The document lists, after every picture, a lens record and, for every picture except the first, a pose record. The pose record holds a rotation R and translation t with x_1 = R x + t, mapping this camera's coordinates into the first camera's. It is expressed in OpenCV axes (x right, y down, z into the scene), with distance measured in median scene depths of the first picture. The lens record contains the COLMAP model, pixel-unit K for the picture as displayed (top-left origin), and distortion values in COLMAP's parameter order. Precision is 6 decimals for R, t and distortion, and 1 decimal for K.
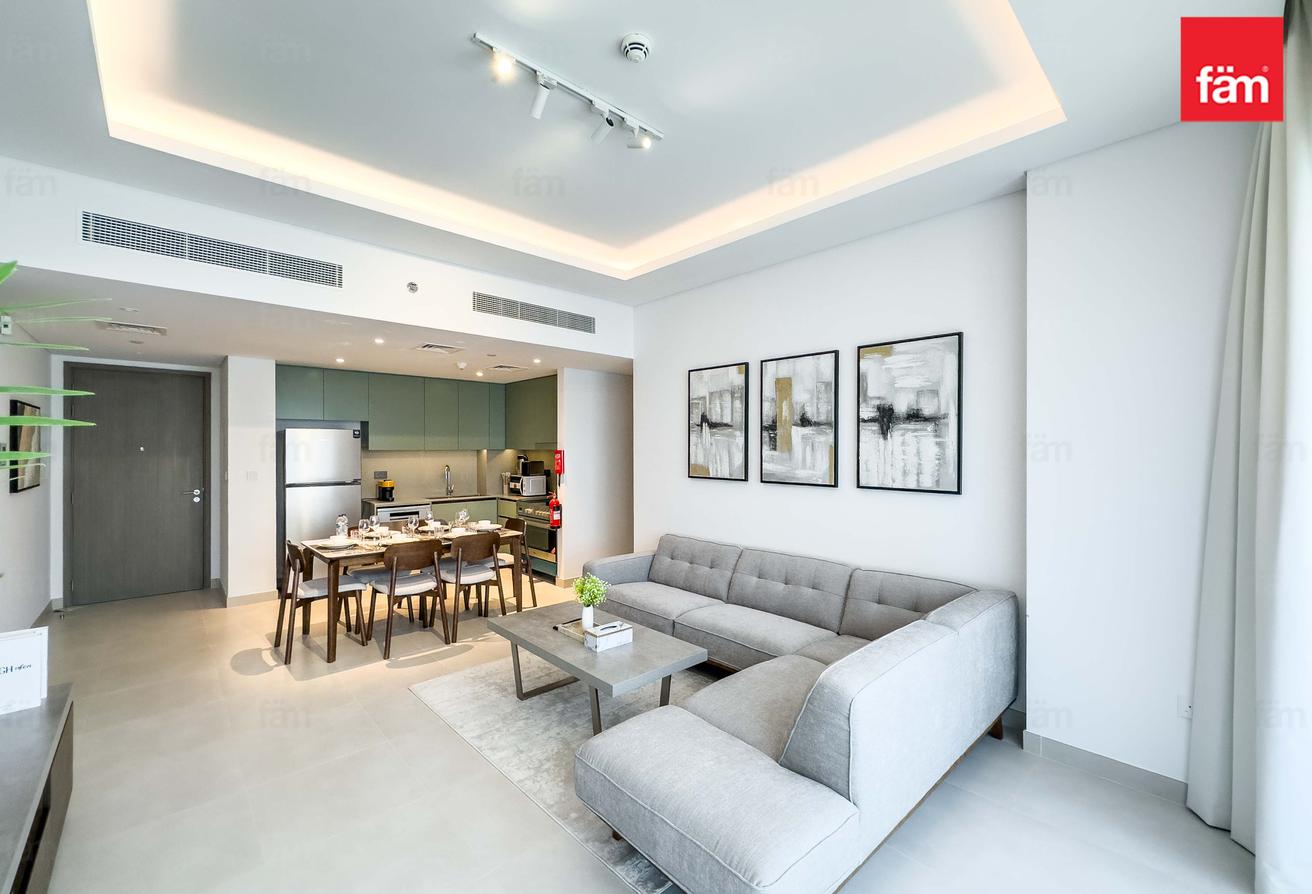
lens RADIAL K [[533.2, 0, 659.8], [0, 533.2, 448.0], [0, 0, 1]] dist [-0.001935, 0.000022]
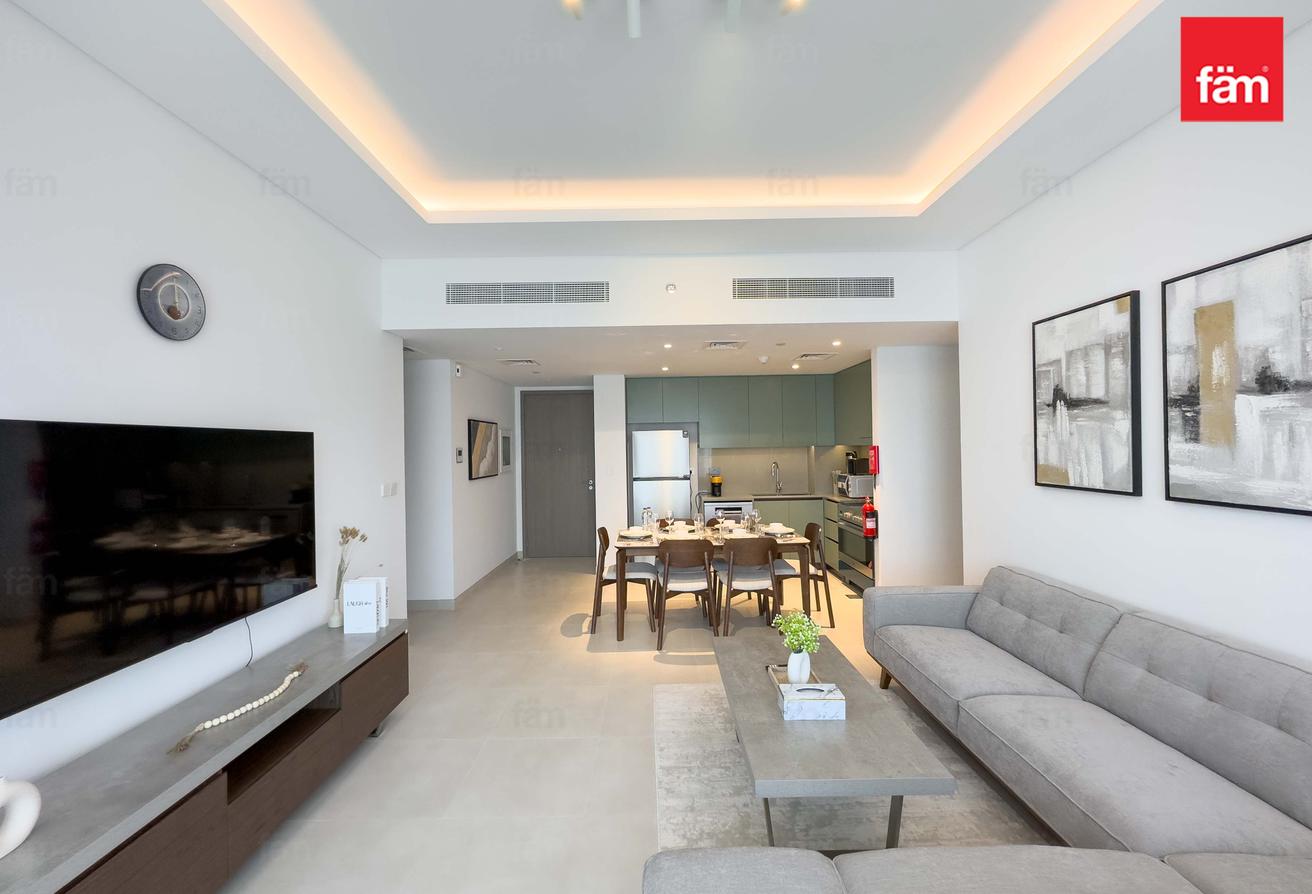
lens RADIAL K [[521.7, 0, 656.0], [0, 521.7, 447.0], [0, 0, 1]] dist [-0.003318, 0.000034]
pose [[0.732526, -0.013726, -0.680600, 0.161263], [0.018849, 0.999822, 0.000122, -0.000834], [0.680478, -0.012918, 0.732655, 0.224960]]
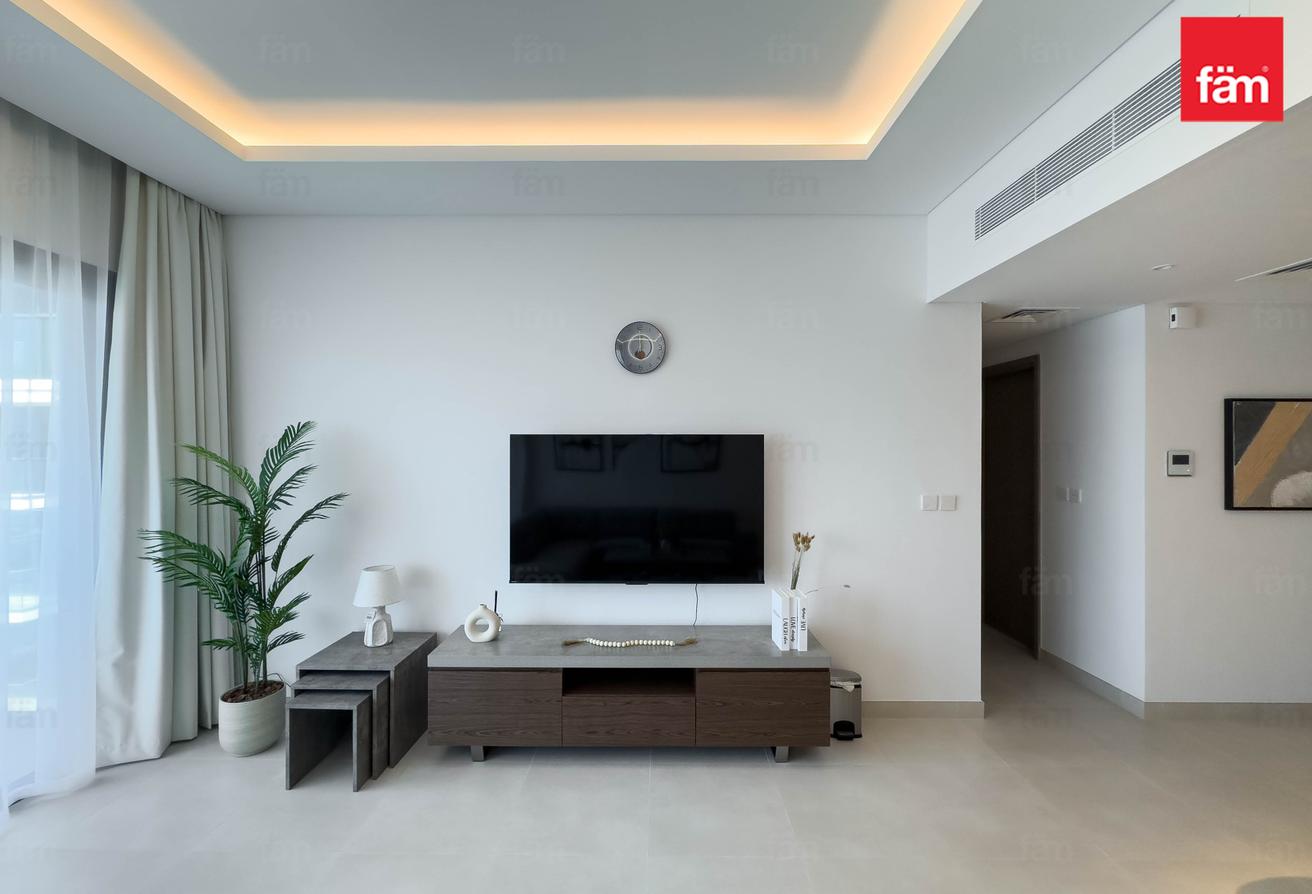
lens RADIAL K [[521.7, 0, 656.0], [0, 521.7, 447.0], [0, 0, 1]] dist [-0.003318, 0.000034]
pose [[-0.688531, -0.002756, -0.725202, -0.003103], [-0.001608, 0.999996, -0.002273, -0.009341], [0.725205, -0.000399, -0.688533, 0.765311]]
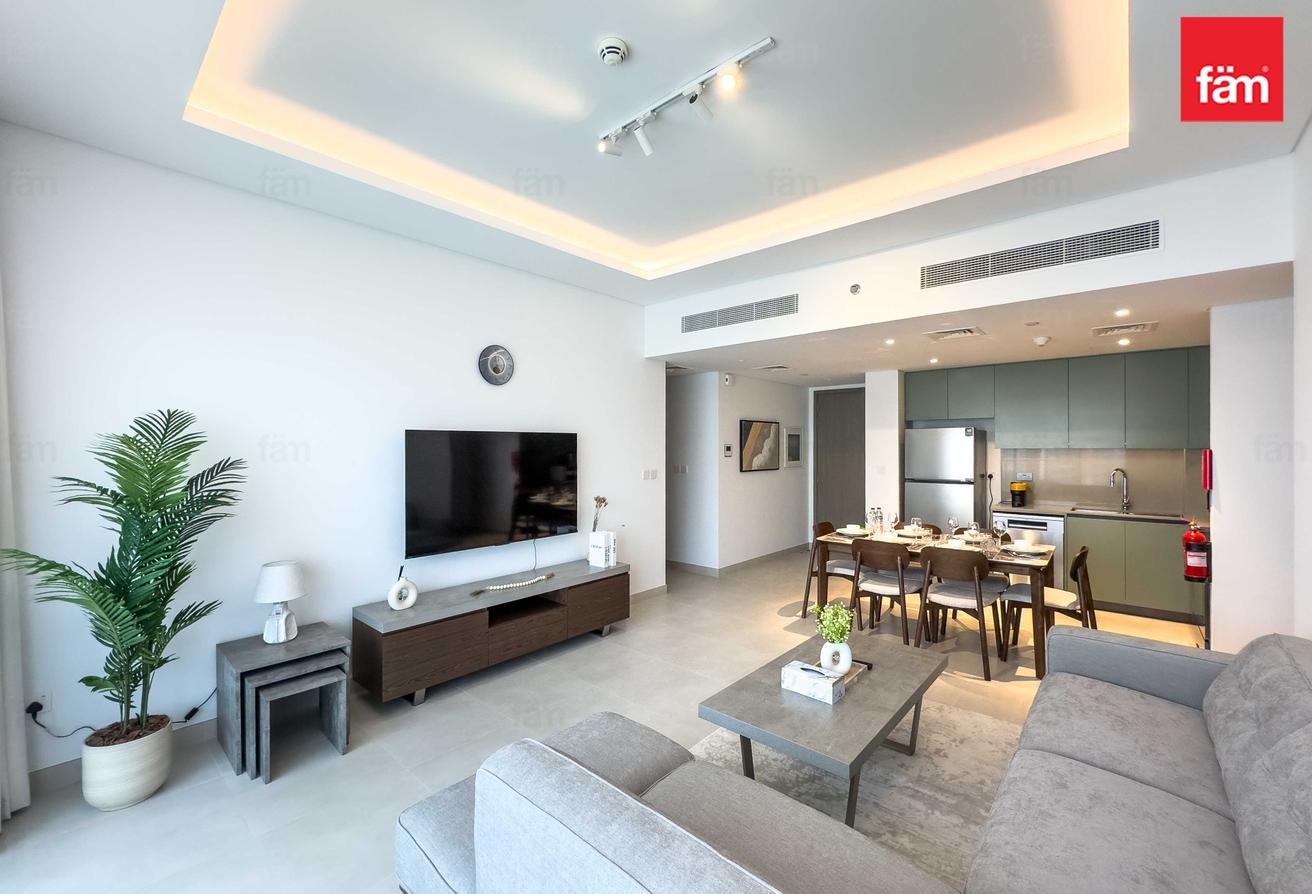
lens RADIAL K [[533.2, 0, 659.8], [0, 533.2, 448.0], [0, 0, 1]] dist [-0.001935, 0.000022]
pose [[0.097787, 0.001256, -0.995207, 0.452923], [0.001939, 0.999997, 0.001453, 0.000339], [0.995205, -0.002072, 0.097785, 0.464897]]
